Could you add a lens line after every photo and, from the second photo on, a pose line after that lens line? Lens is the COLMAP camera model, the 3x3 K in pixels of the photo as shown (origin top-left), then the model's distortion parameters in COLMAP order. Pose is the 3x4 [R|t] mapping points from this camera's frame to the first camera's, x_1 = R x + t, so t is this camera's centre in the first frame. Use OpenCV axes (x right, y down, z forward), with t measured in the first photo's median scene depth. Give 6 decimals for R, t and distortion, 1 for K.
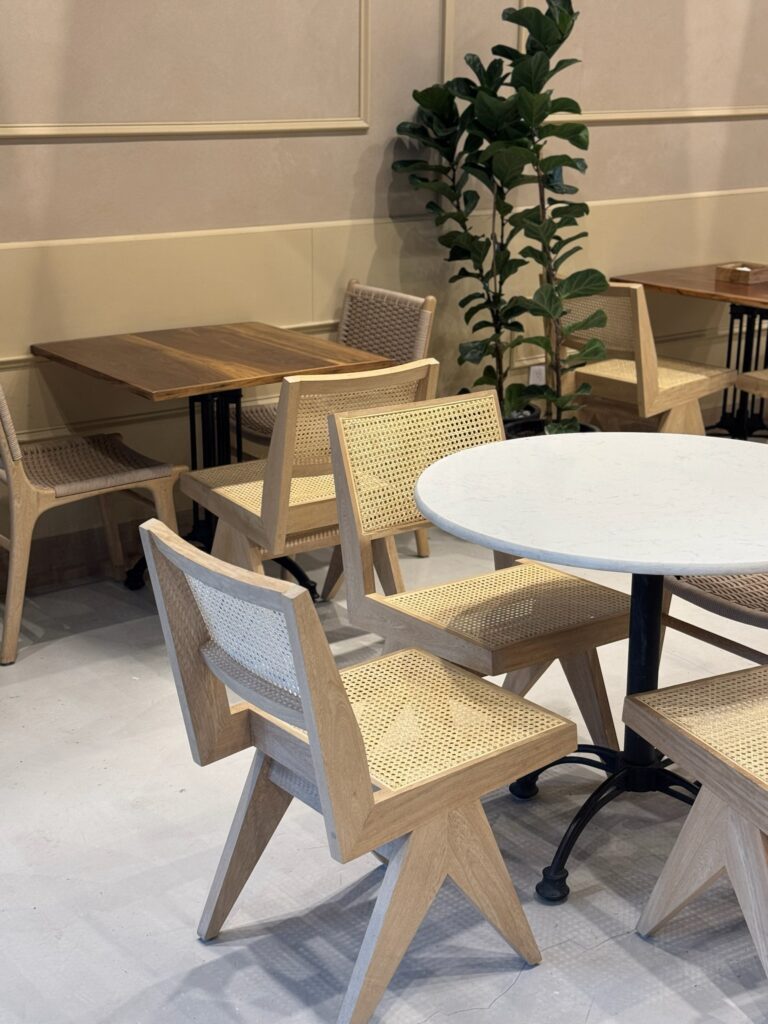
lens RADIAL K [[1494.3, 0, 384.0], [0, 1494.3, 512.0], [0, 0, 1]] dist [0.014879, 0.039238]
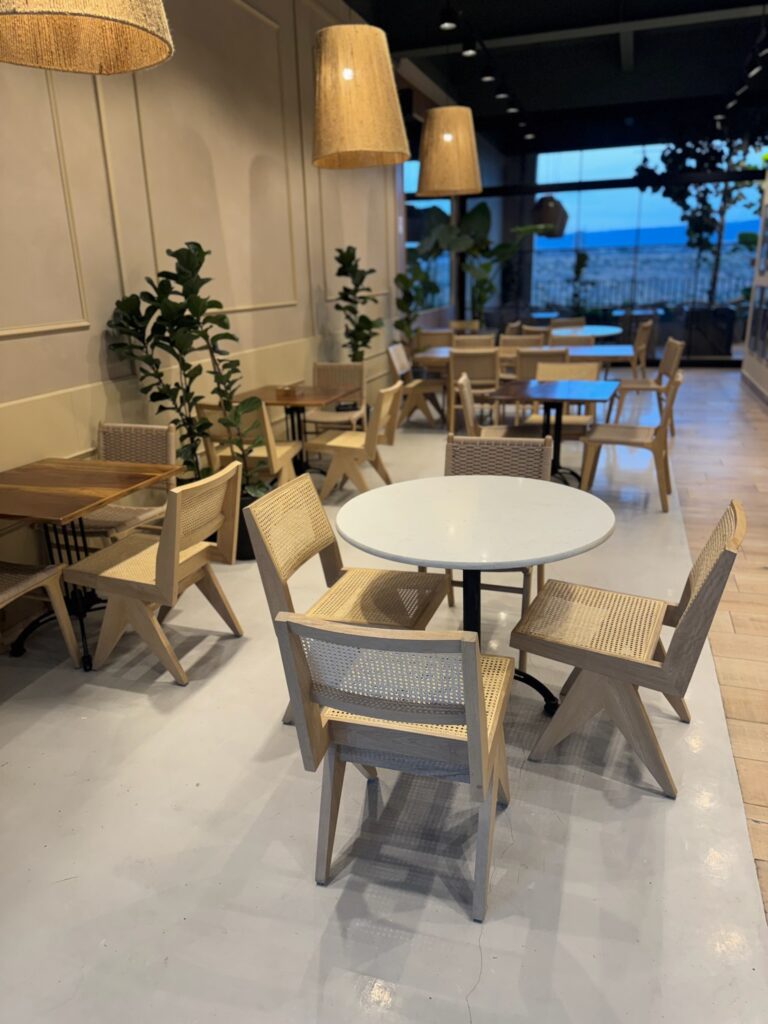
lens RADIAL K [[713.1, 0, 384.0], [0, 713.1, 512.0], [0, 0, 1]] dist [-0.035822, 0.000284]
pose [[0.808389, -0.207234, 0.550964, -0.213544], [0.196168, 0.977320, 0.079777, -0.062857], [-0.555000, 0.043590, 0.830707, 0.216180]]
